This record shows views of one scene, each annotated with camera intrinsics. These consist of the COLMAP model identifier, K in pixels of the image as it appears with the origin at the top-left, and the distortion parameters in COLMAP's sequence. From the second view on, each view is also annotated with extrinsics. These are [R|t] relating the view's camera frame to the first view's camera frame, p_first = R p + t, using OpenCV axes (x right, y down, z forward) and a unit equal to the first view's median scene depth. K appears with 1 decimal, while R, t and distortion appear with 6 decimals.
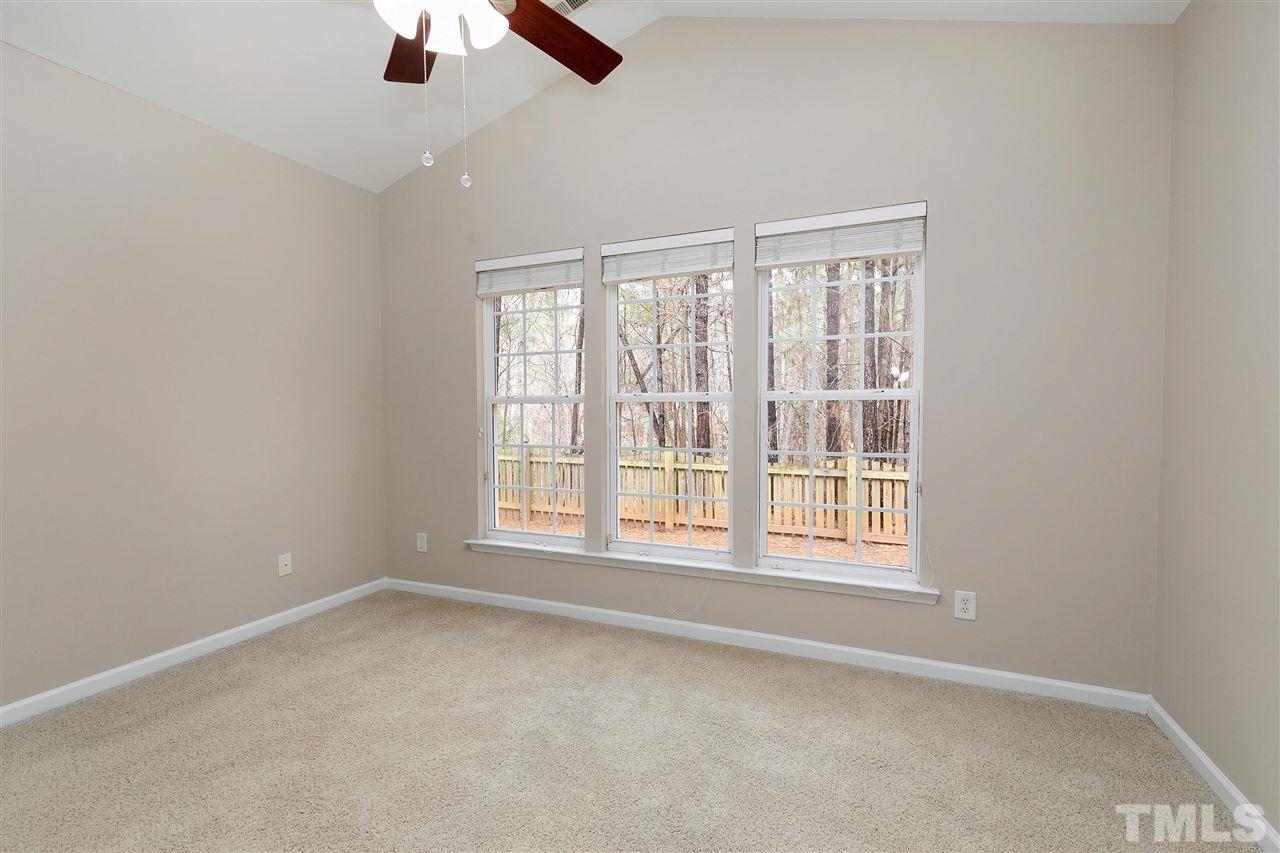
lens RADIAL K [[571.7, 0, 635.6], [0, 571.7, 423.3], [0, 0, 1]] dist [0.002276, -0.000012]
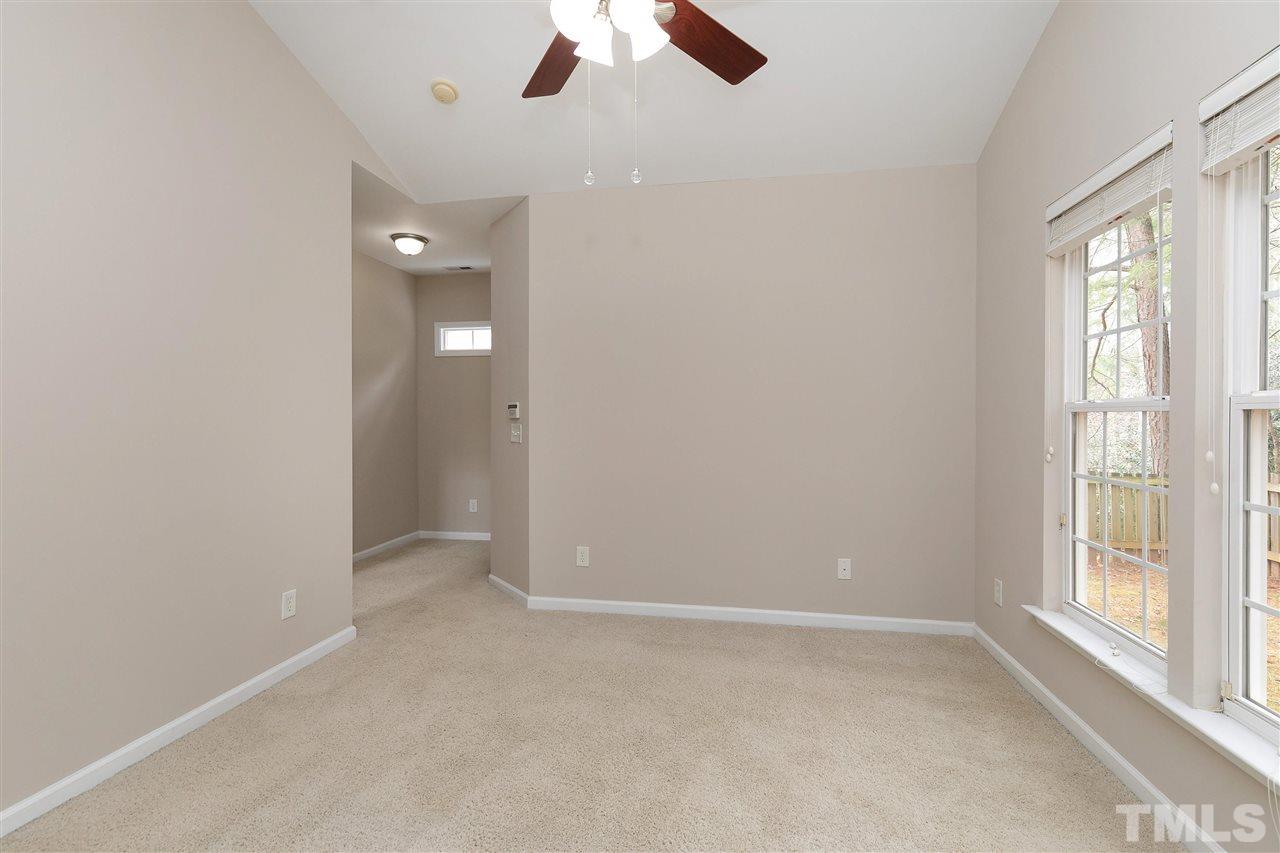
lens RADIAL K [[571.7, 0, 635.6], [0, 571.7, 423.3], [0, 0, 1]] dist [0.002276, -0.000012]
pose [[0.218120, 0.009864, -0.975872, 0.286103], [-0.025004, 0.999677, 0.004516, -0.009821], [0.975602, 0.023415, 0.218296, 0.380071]]
